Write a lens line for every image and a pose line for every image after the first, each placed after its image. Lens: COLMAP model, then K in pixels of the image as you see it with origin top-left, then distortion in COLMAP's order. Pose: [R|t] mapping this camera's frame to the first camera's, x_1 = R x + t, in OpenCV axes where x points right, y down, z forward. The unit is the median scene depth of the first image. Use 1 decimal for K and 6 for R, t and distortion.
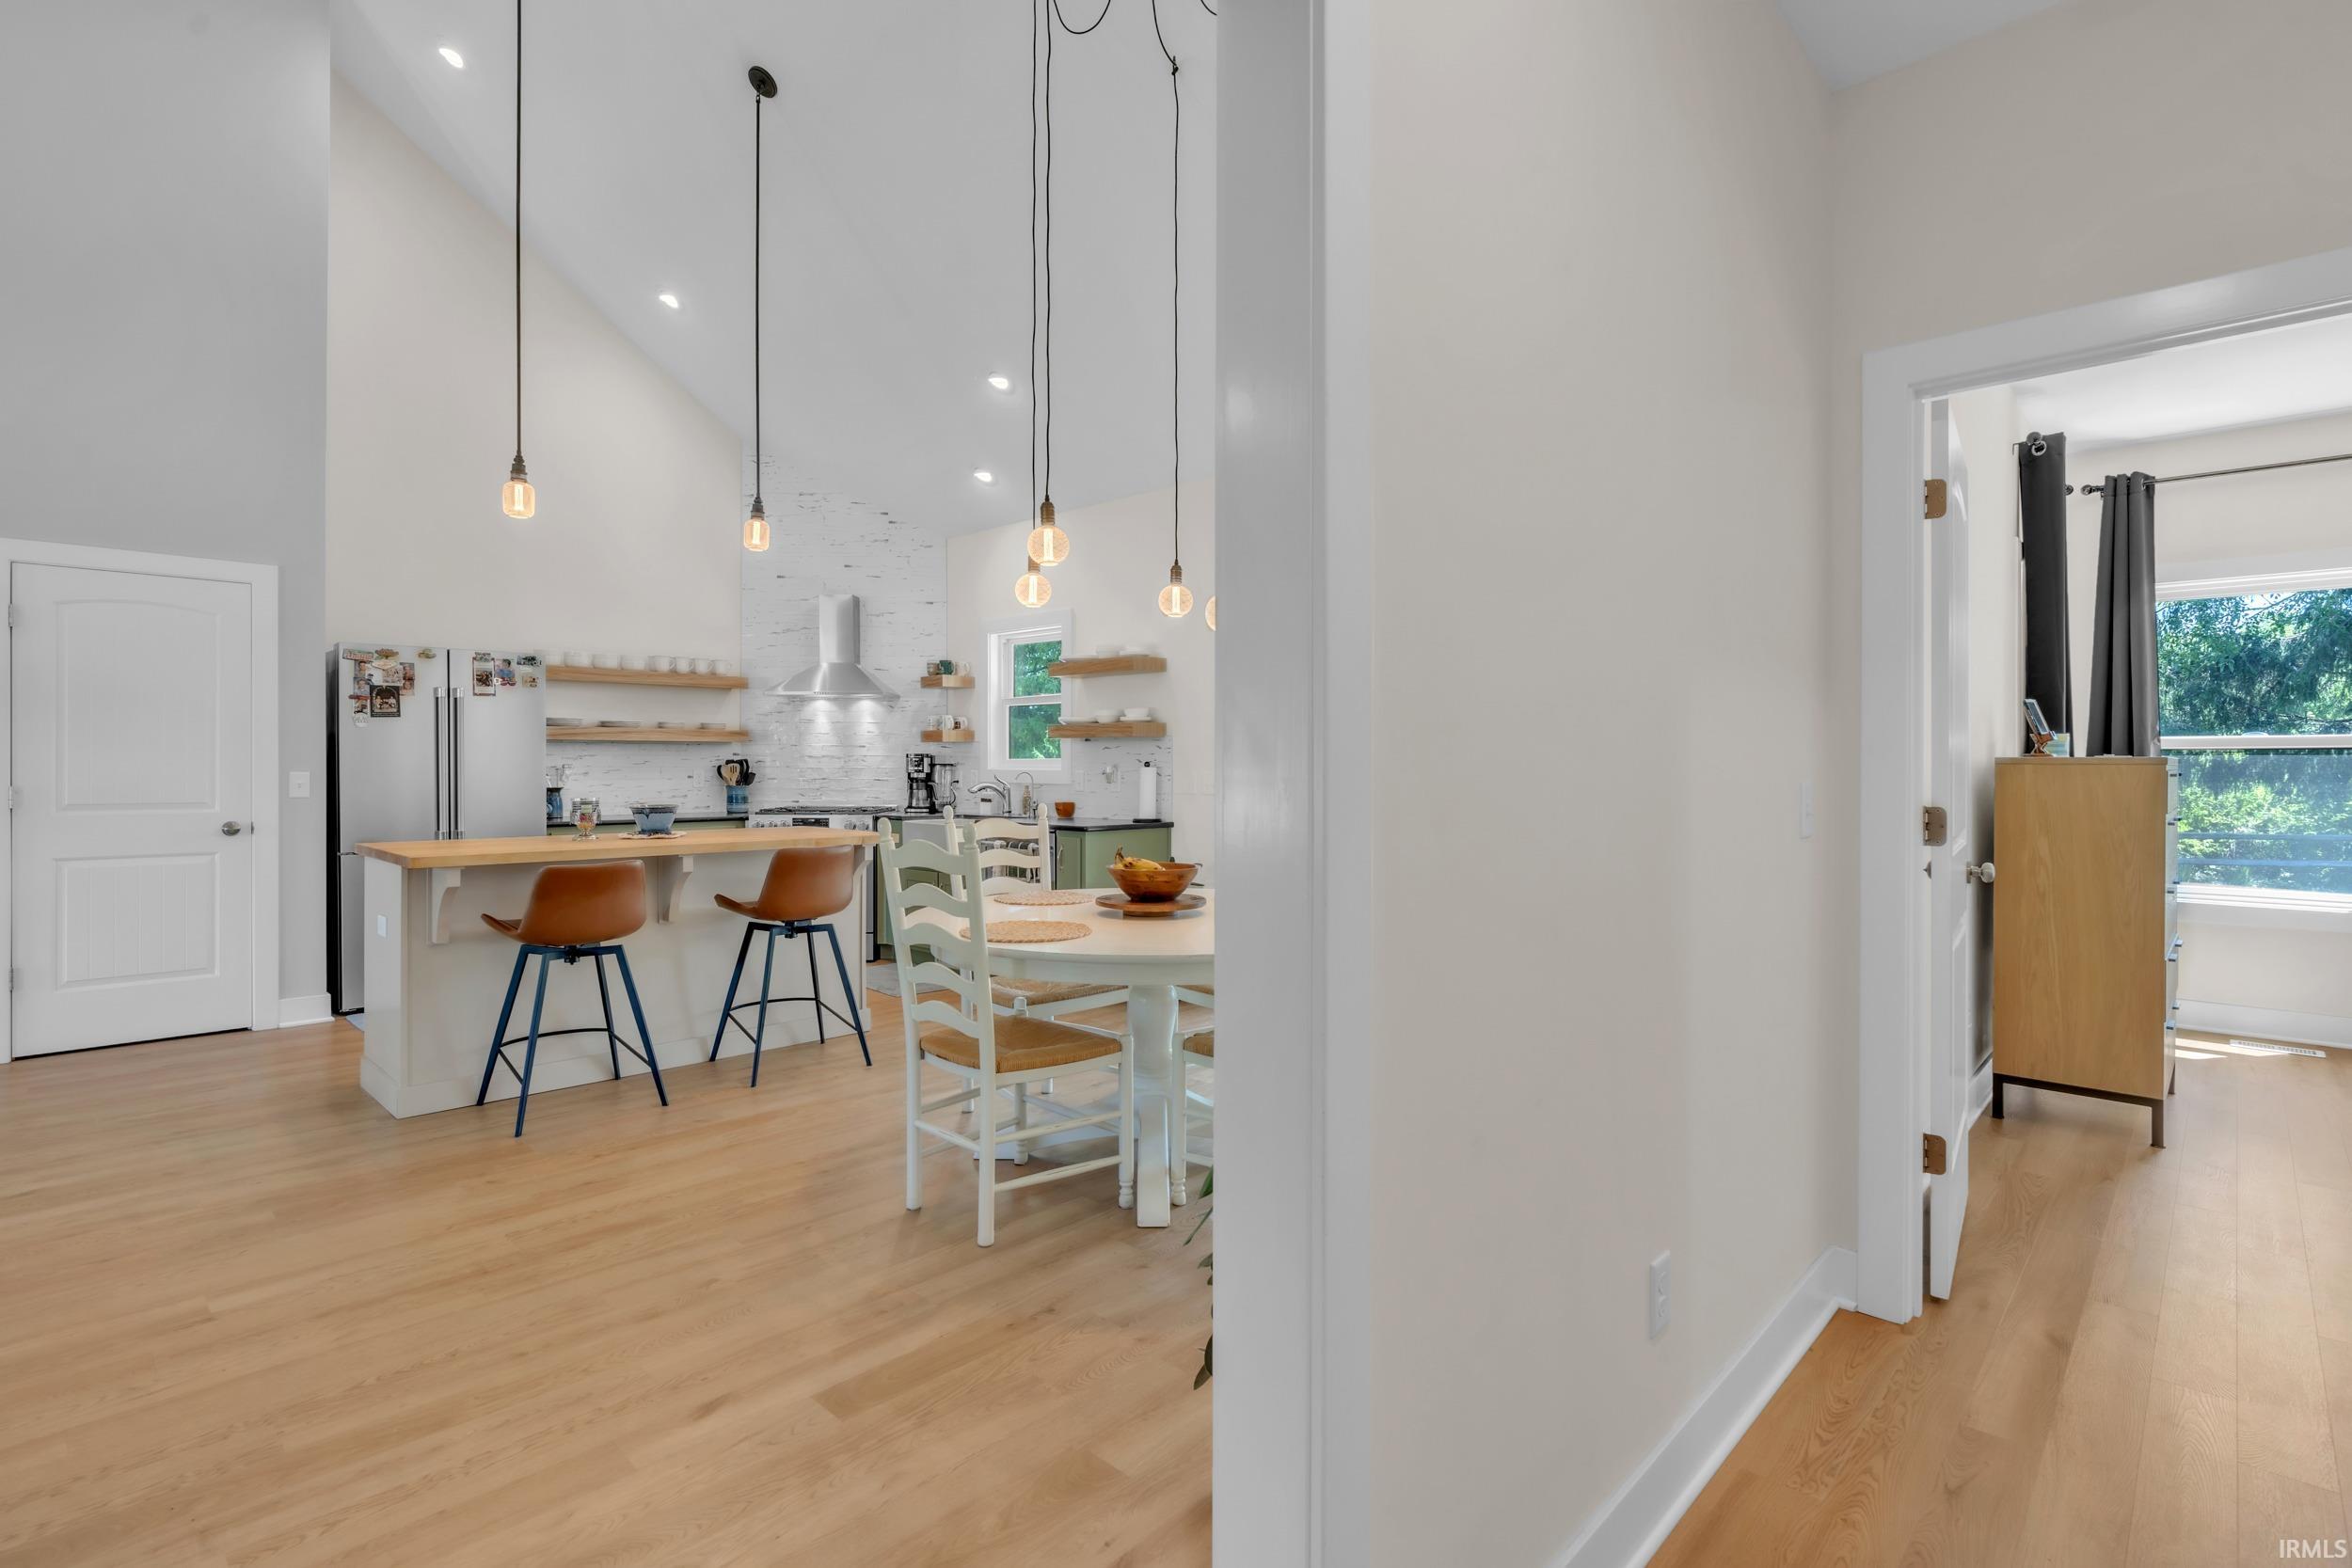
lens RADIAL K [[1066.3, 0, 1169.6], [0, 1066.3, 768.3], [0, 0, 1]] dist [-0.011728, 0.004611]
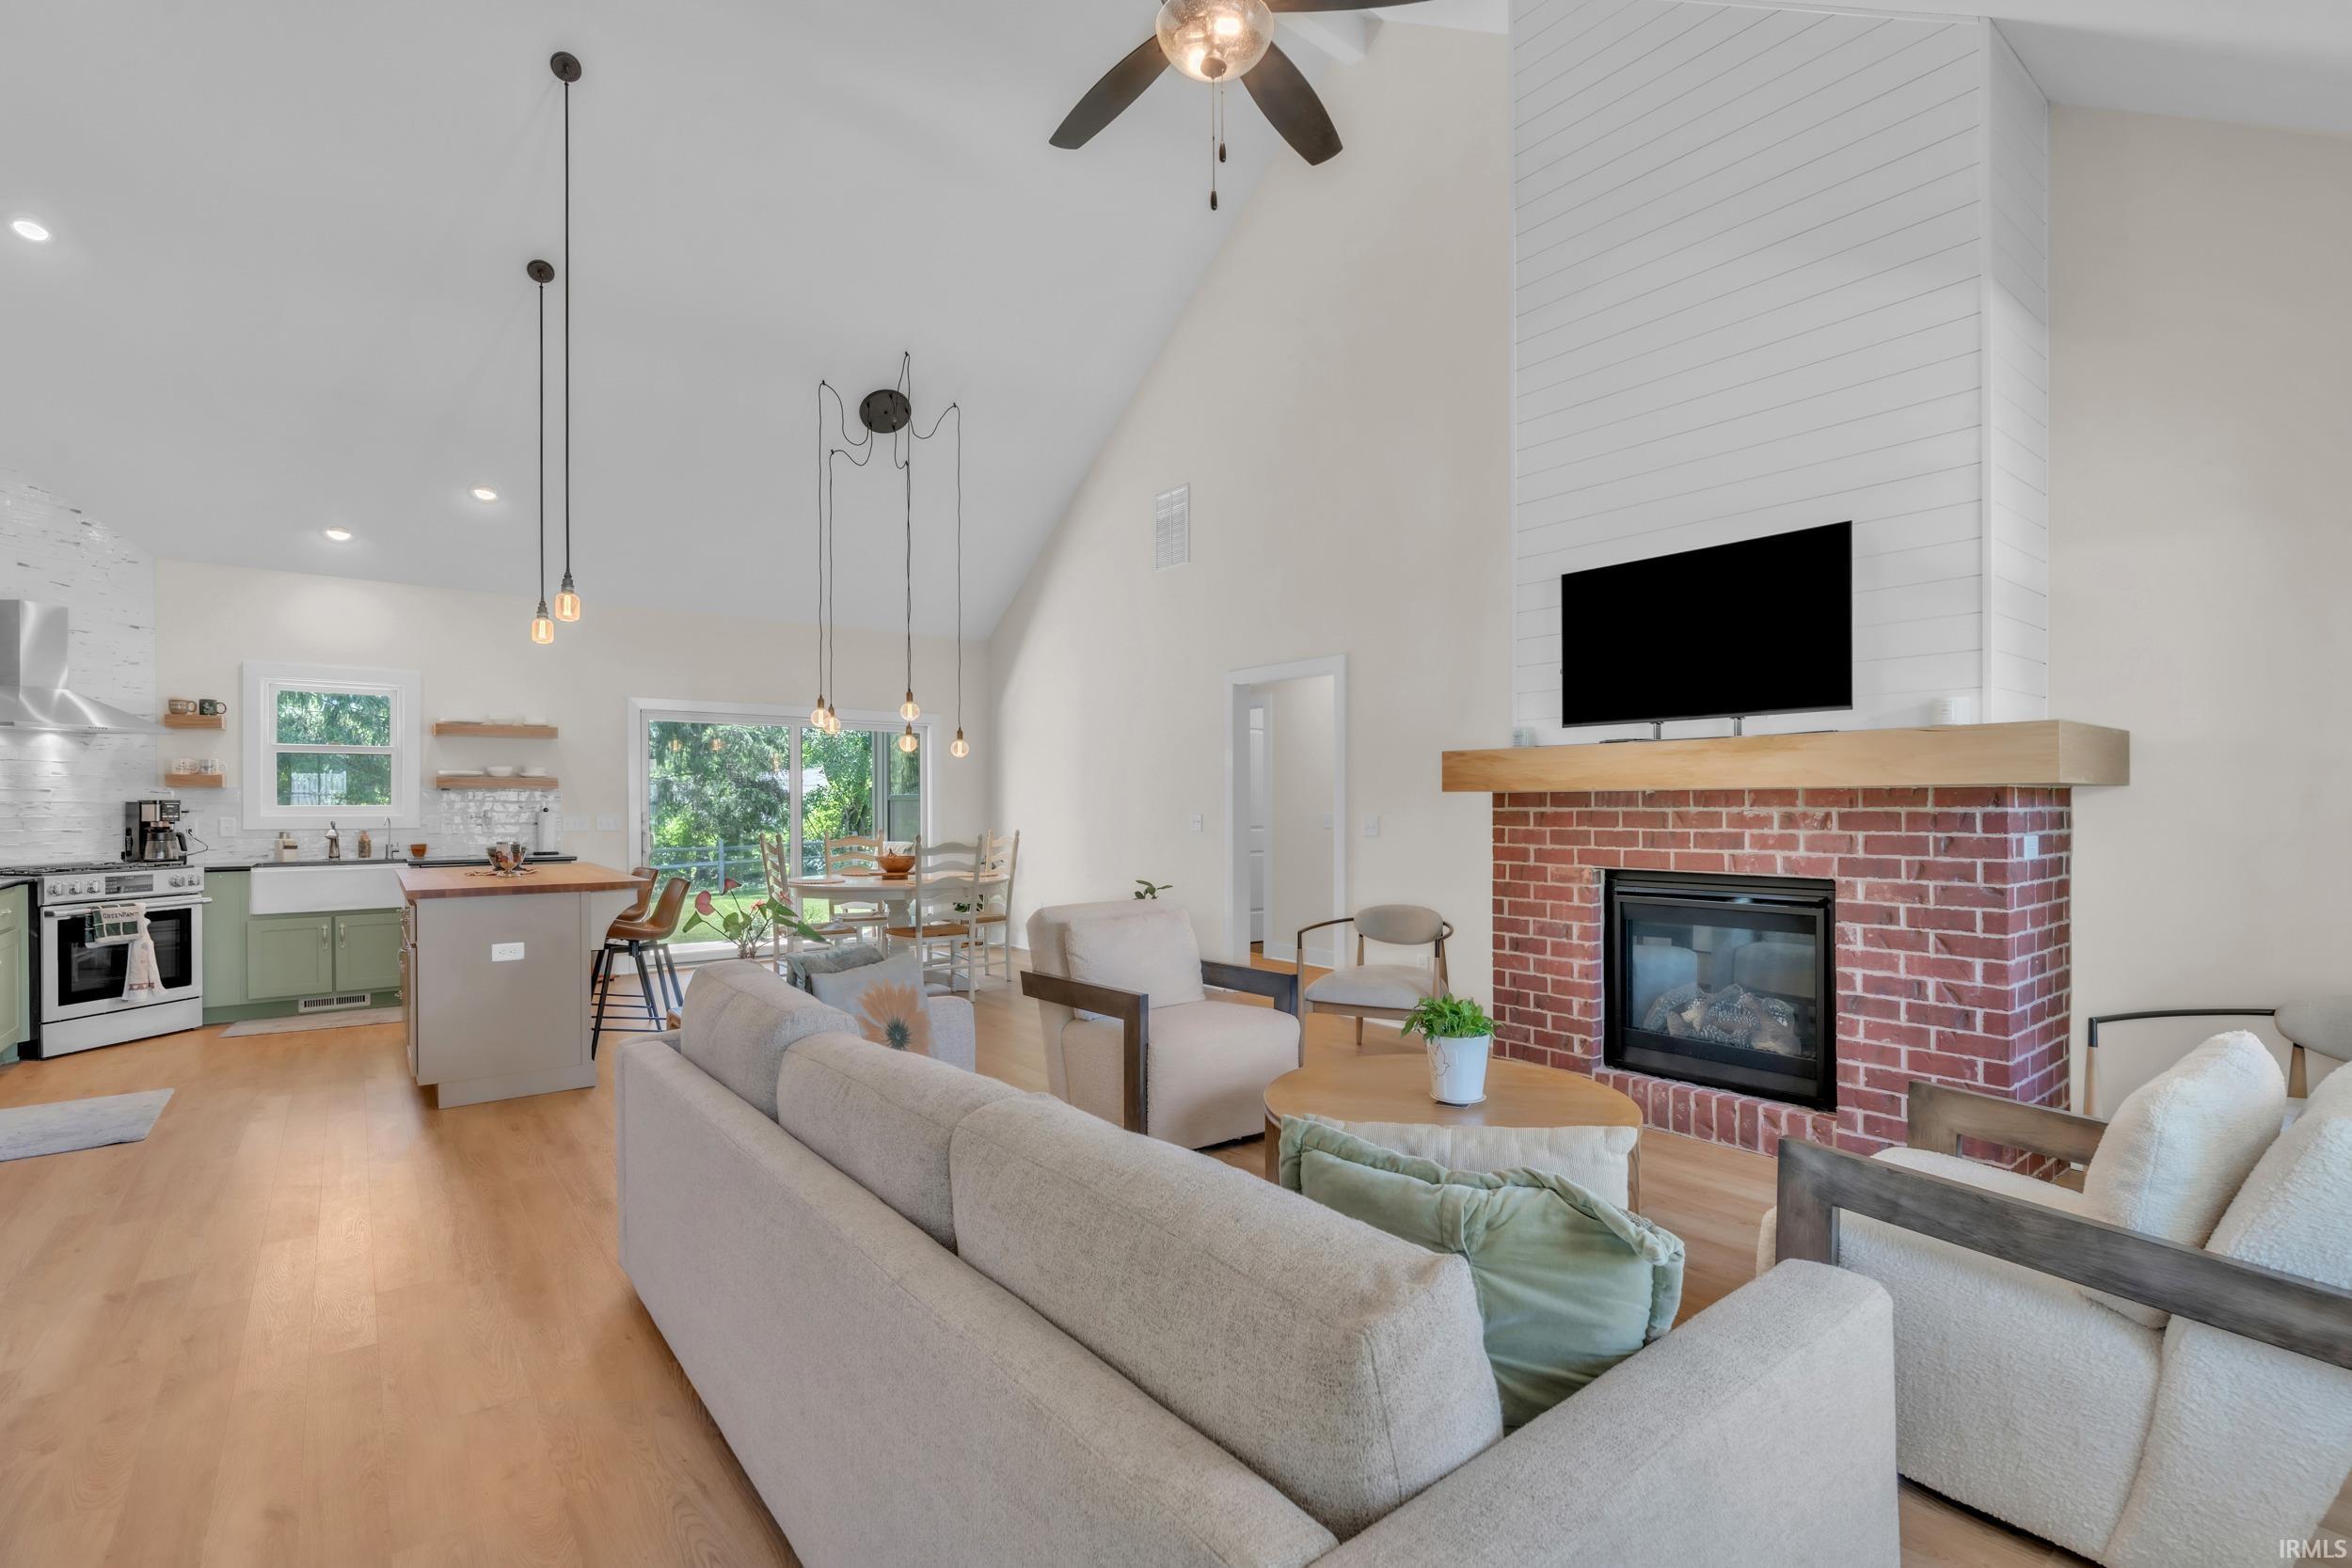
lens RADIAL K [[1066.3, 0, 1189.7], [0, 1066.3, 805.6], [0, 0, 1]] dist [-0.011728, 0.004611]
pose [[0.136445, -0.004237, 0.990639, -1.034913], [0.008261, 0.999961, 0.003139, -0.005159], [-0.990613, 0.007755, 0.136474, 0.033033]]
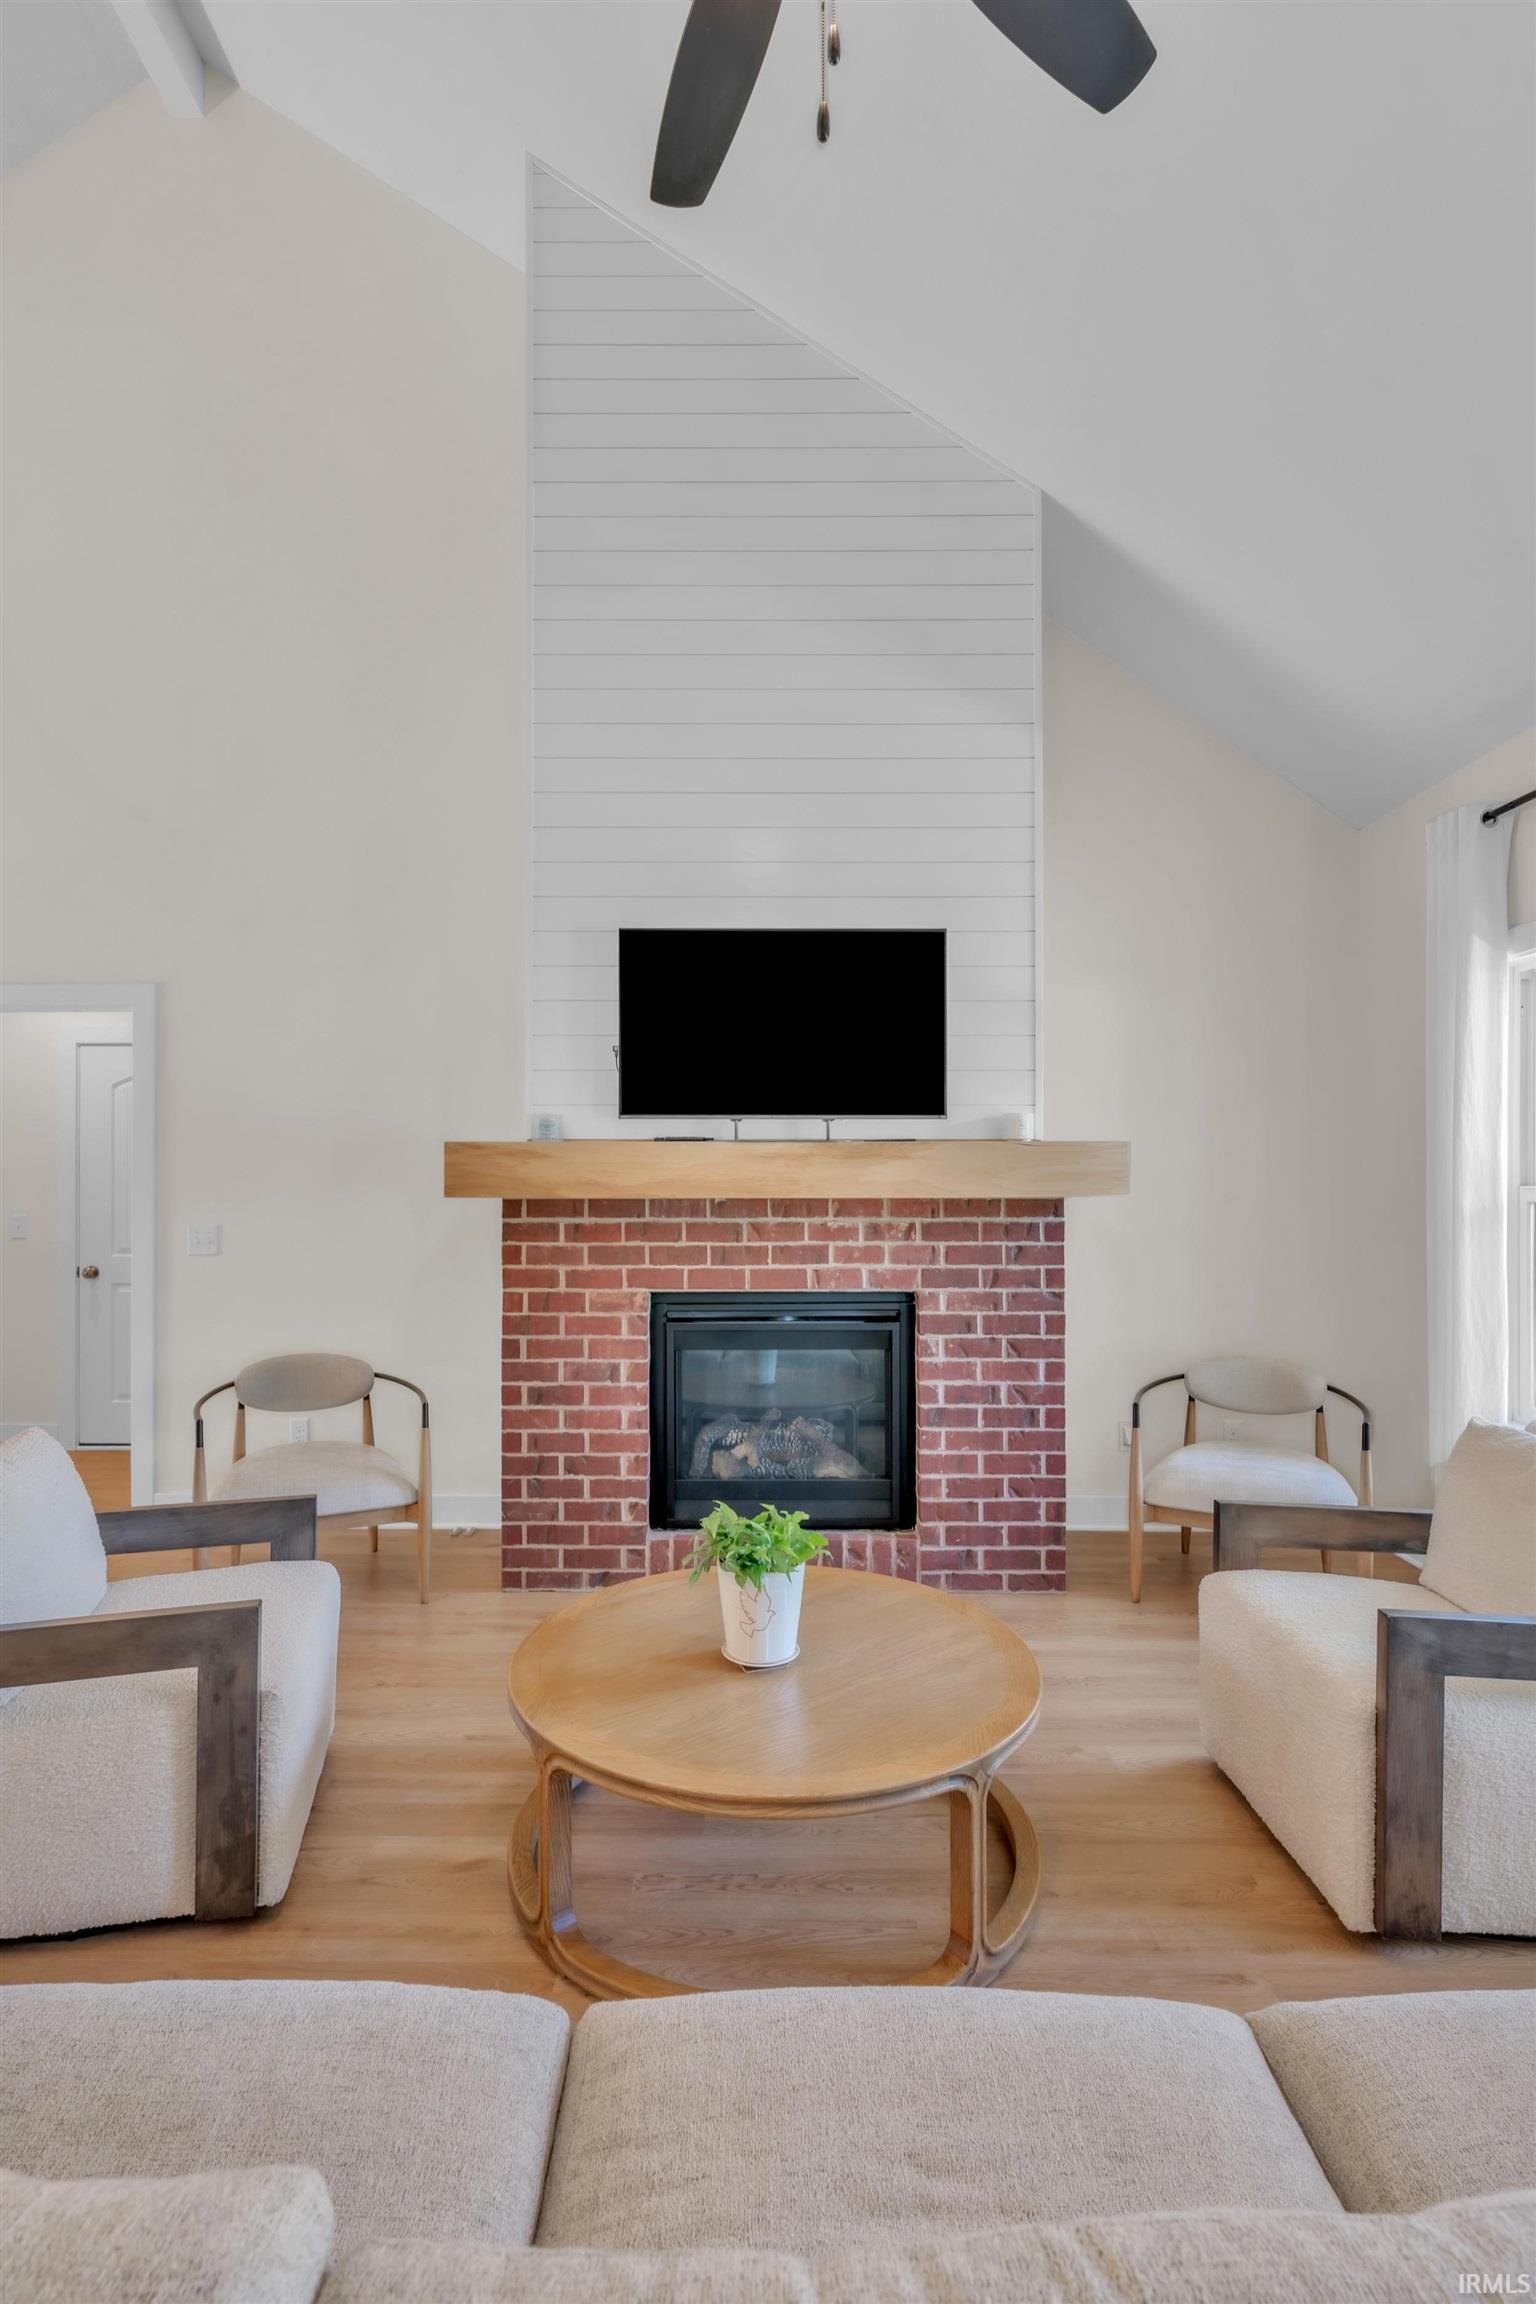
lens RADIAL K [[1150.1, 0, 740.5], [0, 1150.1, 1165.5], [0, 0, 1]] dist [-0.009144, 0.002532]
pose [[-0.686020, 0.001906, 0.727580, -0.813982], [0.002158, 0.999998, -0.000585, -0.025327], [-0.727579, 0.001169, -0.686022, 0.234650]]
